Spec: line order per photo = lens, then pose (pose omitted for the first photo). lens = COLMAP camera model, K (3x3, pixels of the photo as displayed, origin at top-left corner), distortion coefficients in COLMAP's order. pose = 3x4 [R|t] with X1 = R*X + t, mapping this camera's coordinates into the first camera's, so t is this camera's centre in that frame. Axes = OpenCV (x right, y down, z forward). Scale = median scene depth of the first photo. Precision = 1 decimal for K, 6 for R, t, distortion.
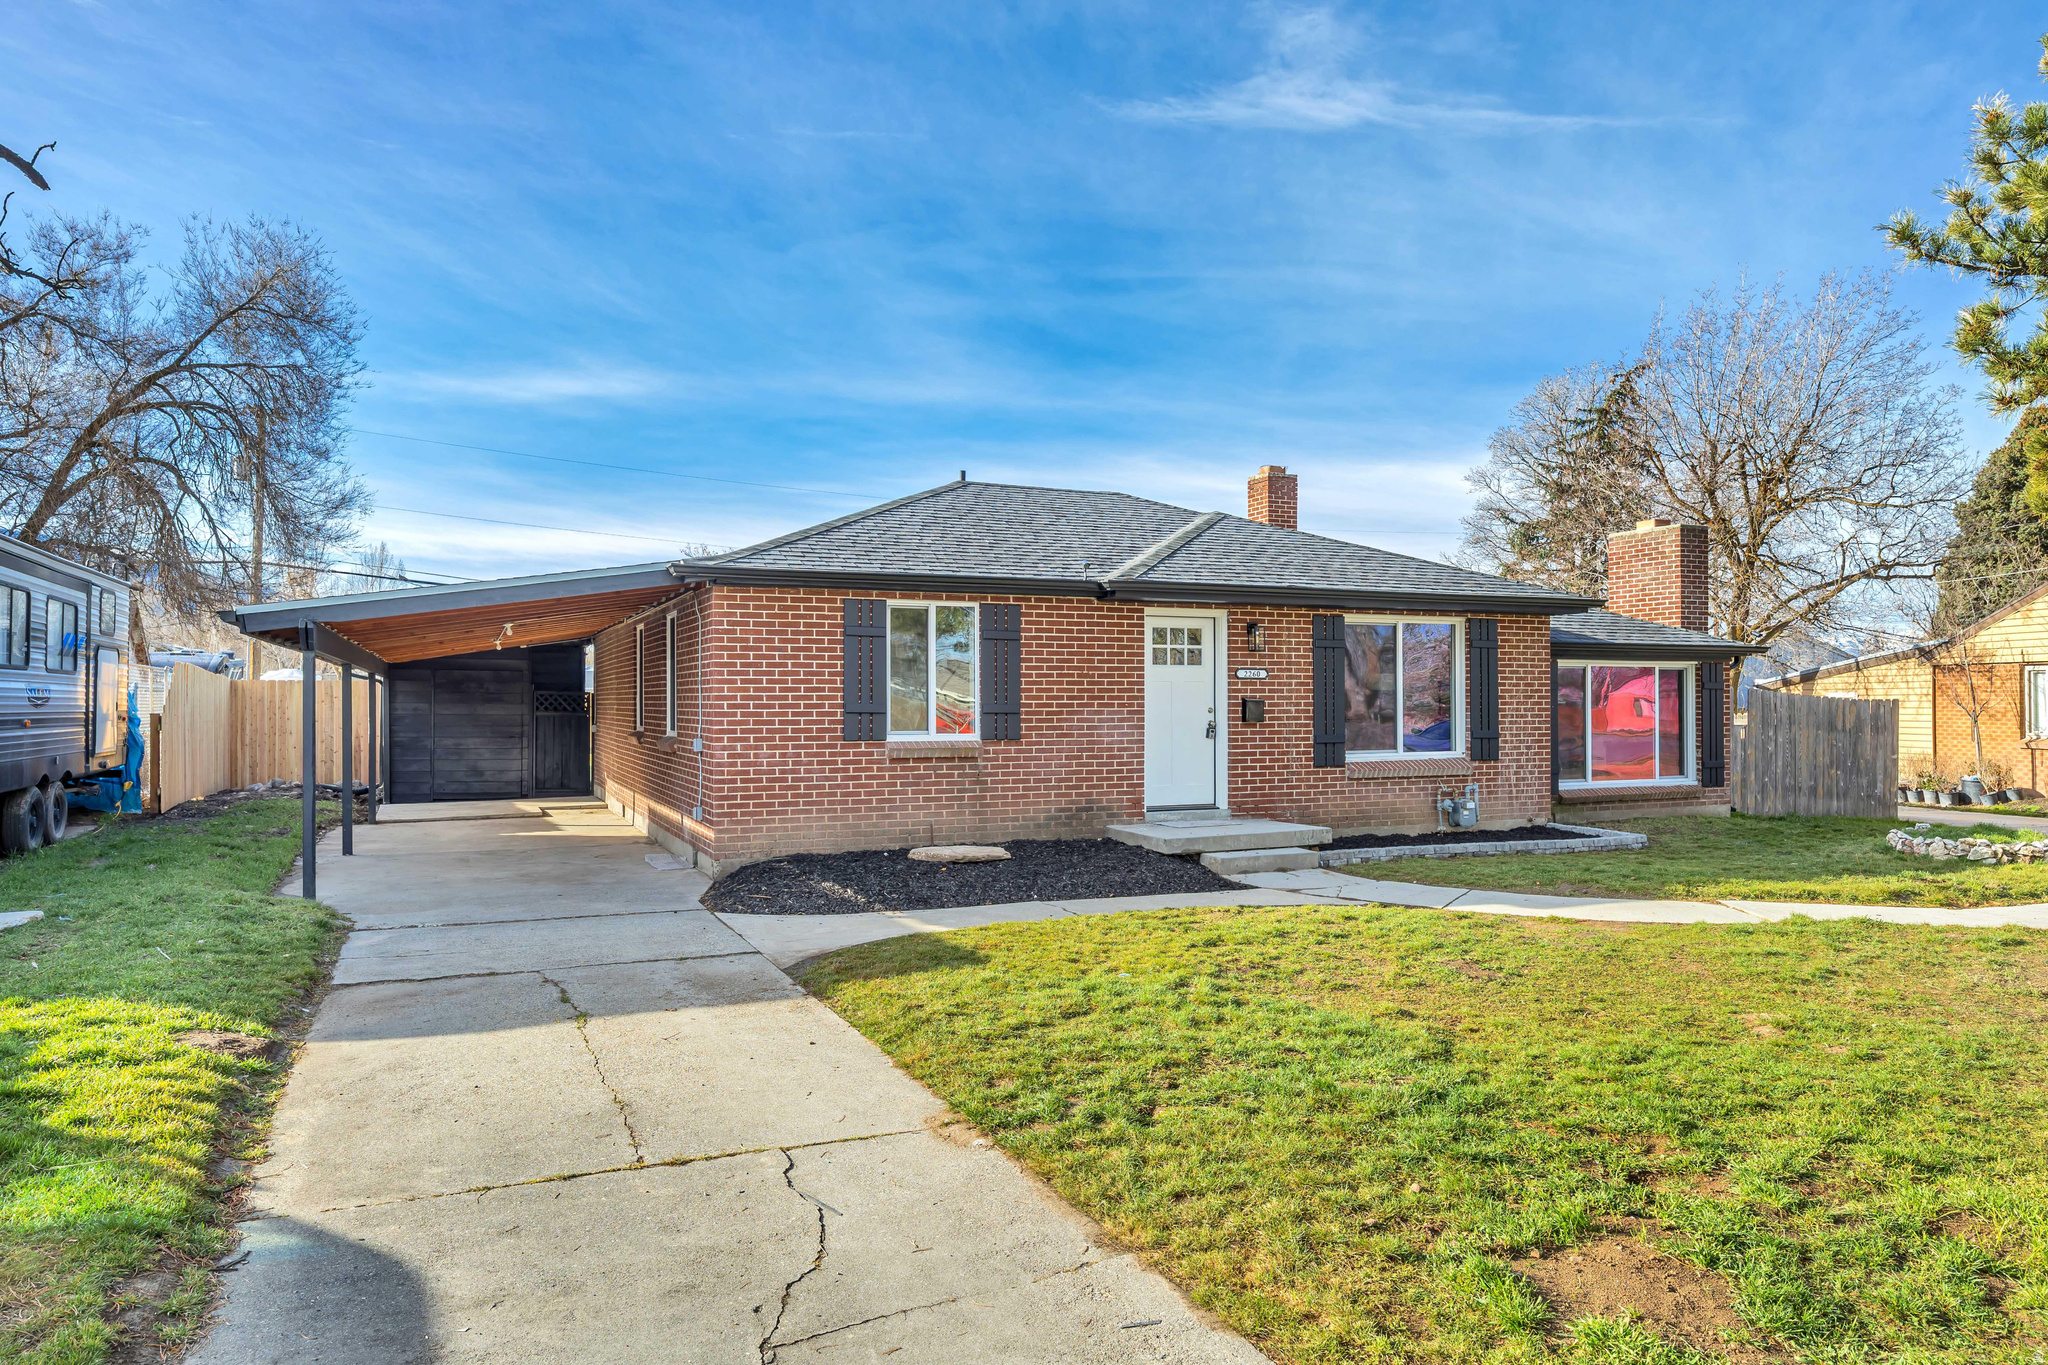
lens RADIAL K [[1333.6, 0, 1027.1], [0, 1333.6, 689.5], [0, 0, 1]] dist [-0.005148, 0.001939]
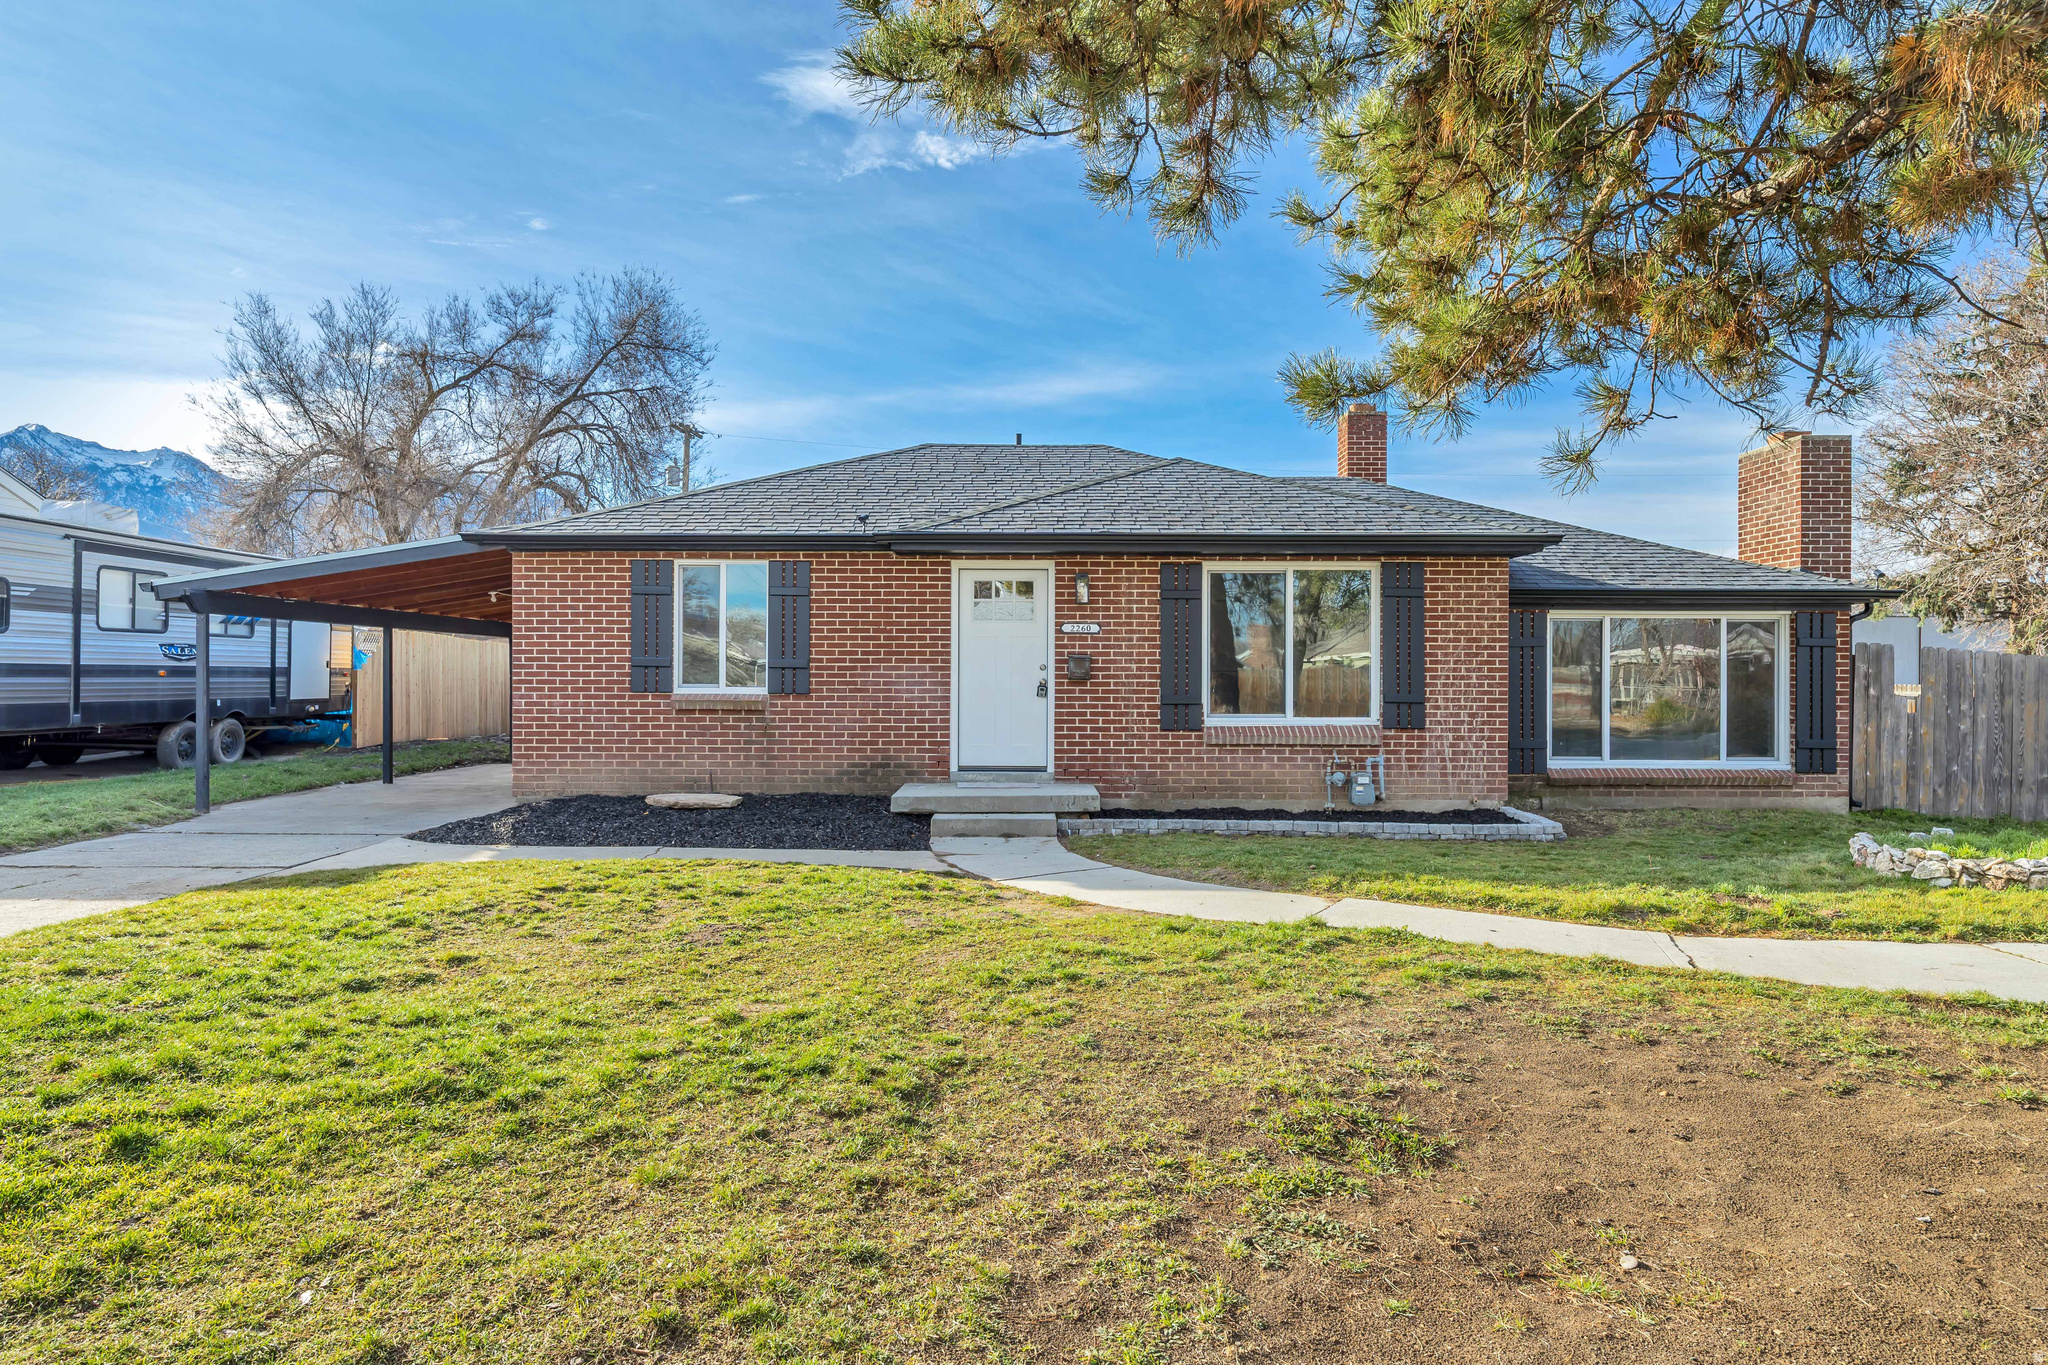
lens RADIAL K [[1295.6, 0, 1020.3], [0, 1295.6, 674.8], [0, 0, 1]] dist [-0.004535, -0.000488]
pose [[0.907673, 0.005005, -0.419649, 0.541528], [-0.001965, 0.999969, 0.007674, 0.014726], [0.419674, -0.006141, 0.907654, 0.169636]]
